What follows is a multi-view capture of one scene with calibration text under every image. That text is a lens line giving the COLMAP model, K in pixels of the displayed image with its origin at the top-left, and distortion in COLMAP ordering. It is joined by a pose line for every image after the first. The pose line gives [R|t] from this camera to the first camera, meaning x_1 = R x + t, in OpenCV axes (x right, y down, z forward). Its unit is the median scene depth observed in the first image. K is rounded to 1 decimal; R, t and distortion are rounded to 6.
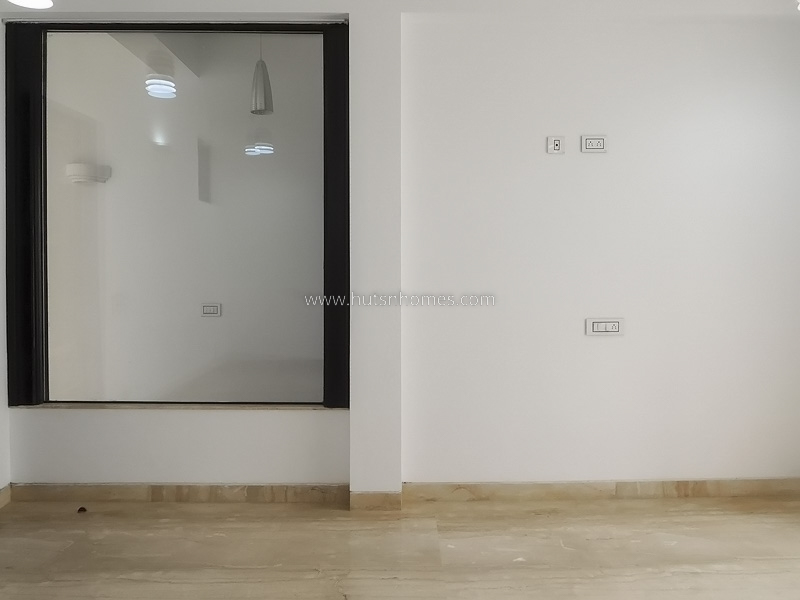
lens RADIAL K [[632.7, 0, 400.0], [0, 632.7, 300.0], [0, 0, 1]] dist [-0.002505, -0.000119]
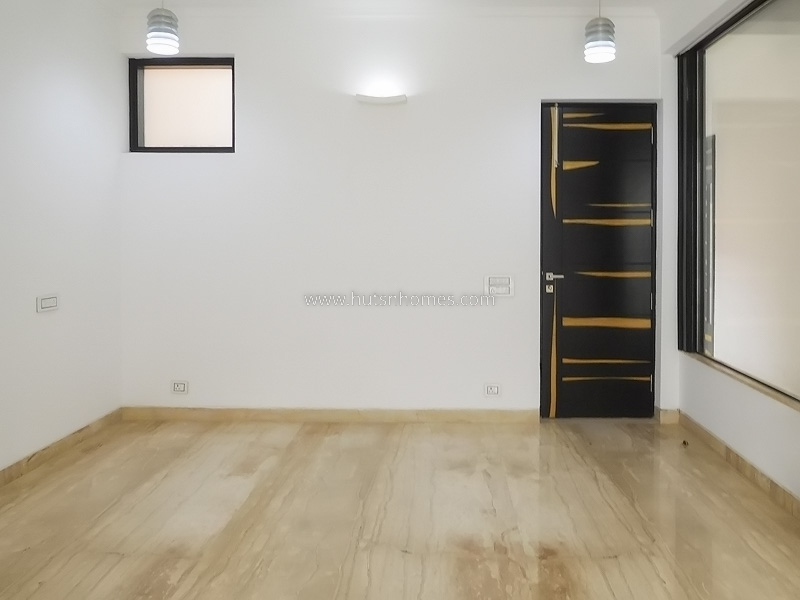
lens RADIAL K [[632.7, 0, 400.0], [0, 632.7, 300.0], [0, 0, 1]] dist [-0.002505, -0.000119]
pose [[-0.080485, 0.093732, -0.992339, 0.758451], [-0.046619, 0.994125, 0.097682, -0.036863], [0.995665, 0.054124, -0.075642, 0.554752]]
